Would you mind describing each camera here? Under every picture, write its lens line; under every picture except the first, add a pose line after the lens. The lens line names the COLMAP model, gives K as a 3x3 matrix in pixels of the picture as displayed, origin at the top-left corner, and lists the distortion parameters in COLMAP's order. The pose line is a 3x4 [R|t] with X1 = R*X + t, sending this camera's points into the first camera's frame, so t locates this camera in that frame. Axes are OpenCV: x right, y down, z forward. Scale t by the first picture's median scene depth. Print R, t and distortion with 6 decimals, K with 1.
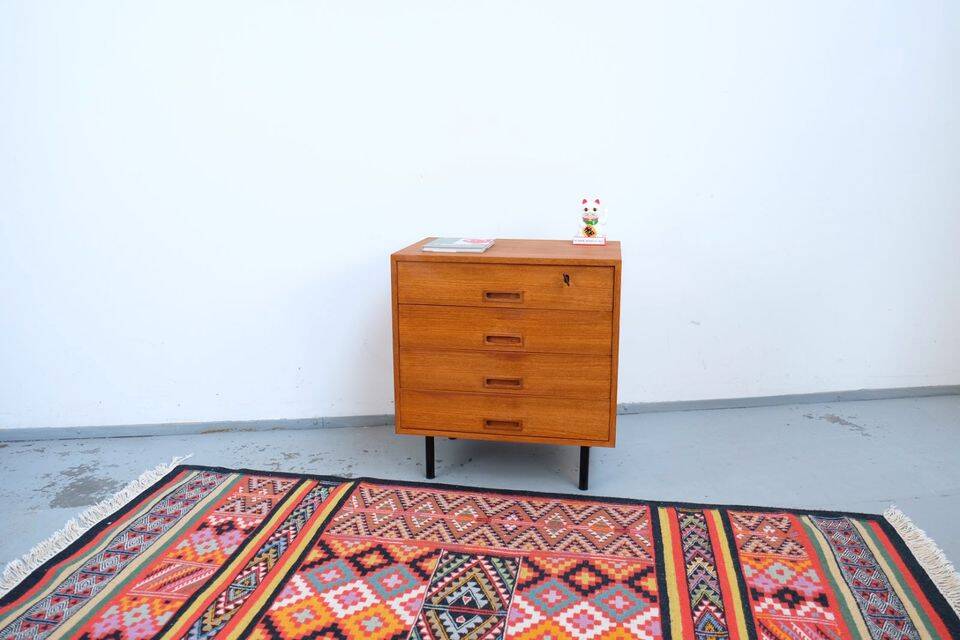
lens RADIAL K [[749.6, 0, 482.0], [0, 749.6, 313.3], [0, 0, 1]] dist [-0.043182, 0.028765]
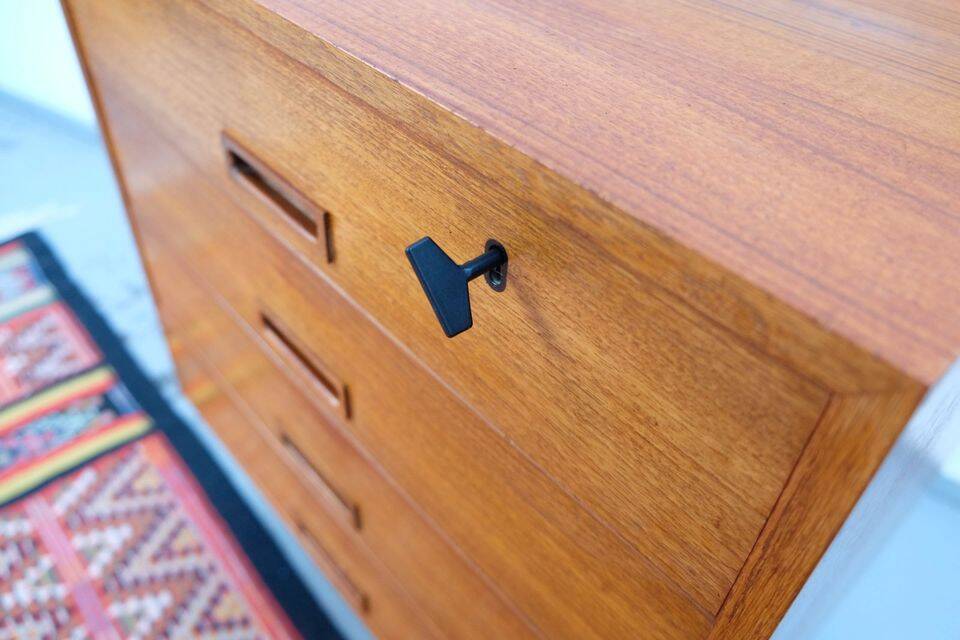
lens RADIAL K [[749.6, 0, 482.6], [0, 749.6, 321.8], [0, 0, 1]] dist [-0.043182, 0.028765]
pose [[0.782031, 0.440007, -0.441385, 0.173865], [-0.177077, 0.835893, 0.519545, -0.107227], [0.597554, -0.328141, 0.731610, 0.875094]]
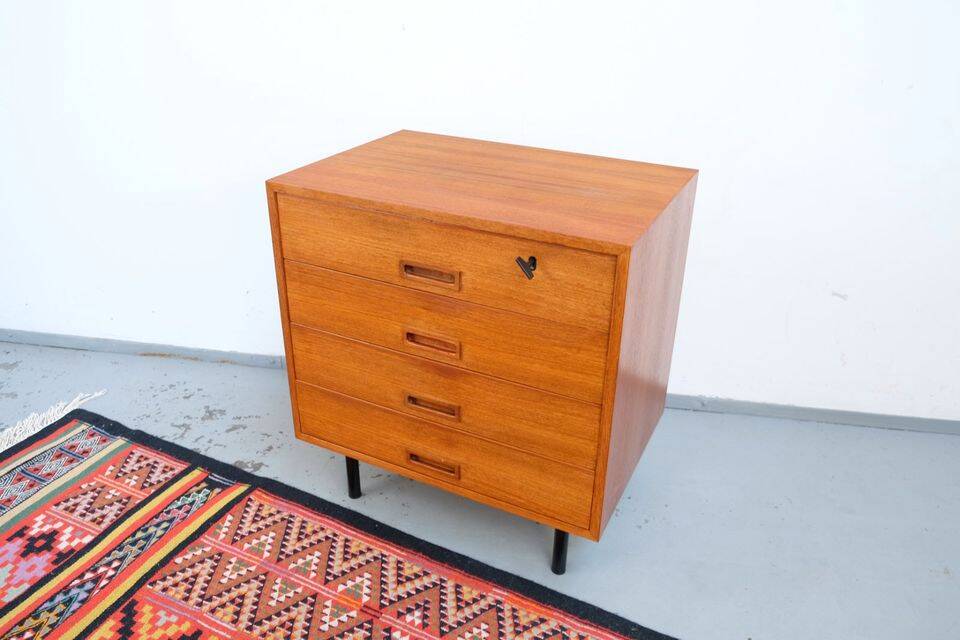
lens RADIAL K [[749.6, 0, 482.6], [0, 749.6, 321.0], [0, 0, 1]] dist [-0.043182, 0.028765]
pose [[0.958341, 0.142973, -0.247266, 0.214363], [-0.075616, 0.961811, 0.263061, -0.142941], [0.275434, -0.233405, 0.932555, 0.465065]]
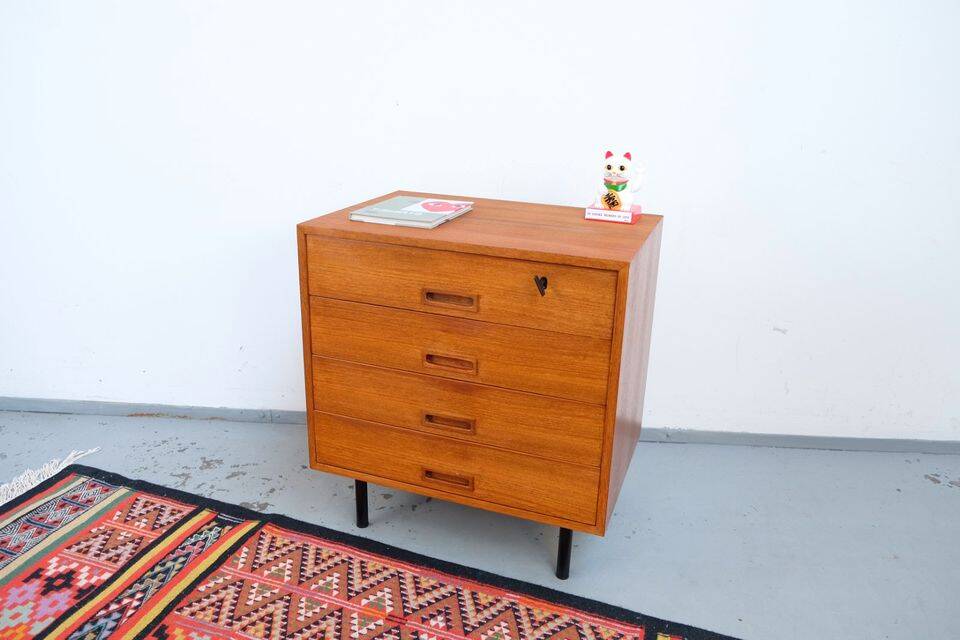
lens RADIAL K [[749.6, 0, 482.3], [0, 749.6, 323.7], [0, 0, 1]] dist [-0.043182, 0.028765]
pose [[0.983394, 0.085757, -0.159945, 0.163601], [-0.065262, 0.989461, 0.129261, -0.089047], [0.169344, -0.116677, 0.978626, 0.355710]]
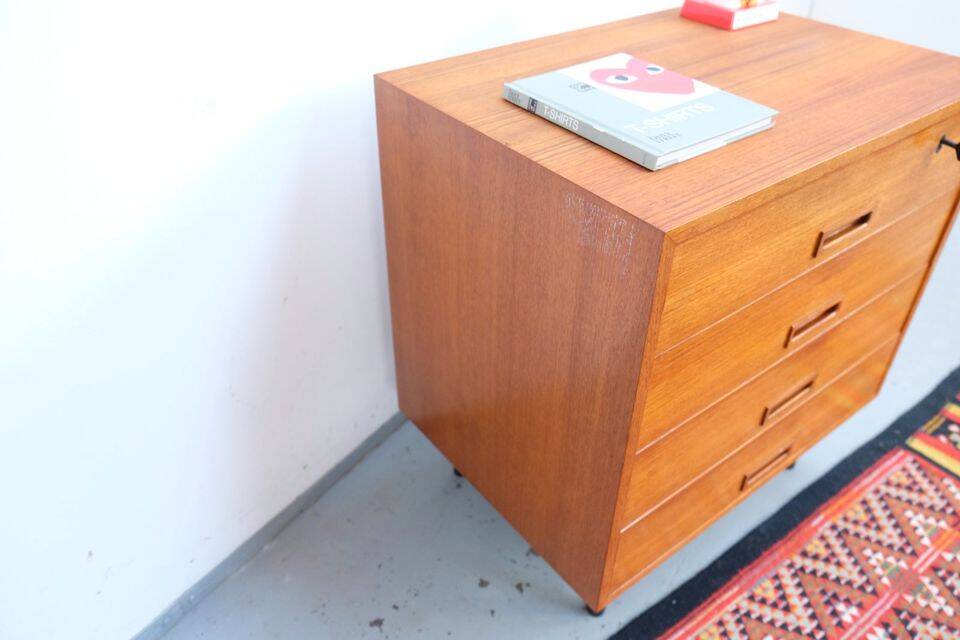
lens RADIAL K [[749.6, 0, 474.0], [0, 749.6, 316.5], [0, 0, 1]] dist [-0.043182, 0.028765]
pose [[0.687119, -0.435477, 0.581573, -0.350269], [0.149255, 0.867998, 0.473606, -0.196206], [-0.711049, -0.238621, 0.661415, 0.869571]]
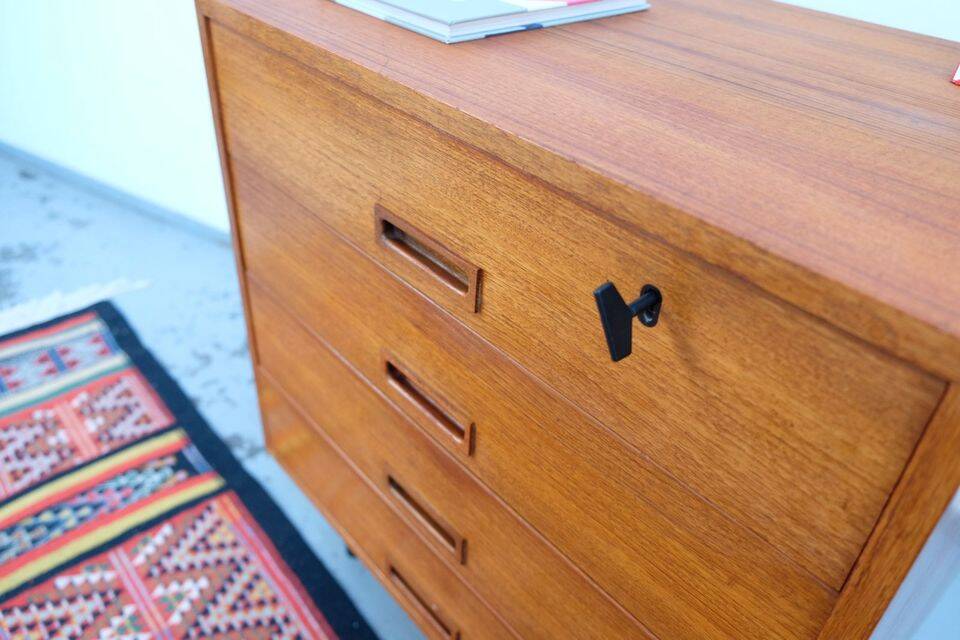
lens RADIAL K [[749.6, 0, 480.1], [0, 749.6, 319.7], [0, 0, 1]] dist [-0.043182, 0.028765]
pose [[0.771658, 0.392313, -0.500633, 0.168288], [-0.178384, 0.889013, 0.421706, -0.107870], [0.610510, -0.236108, 0.755996, 0.825145]]
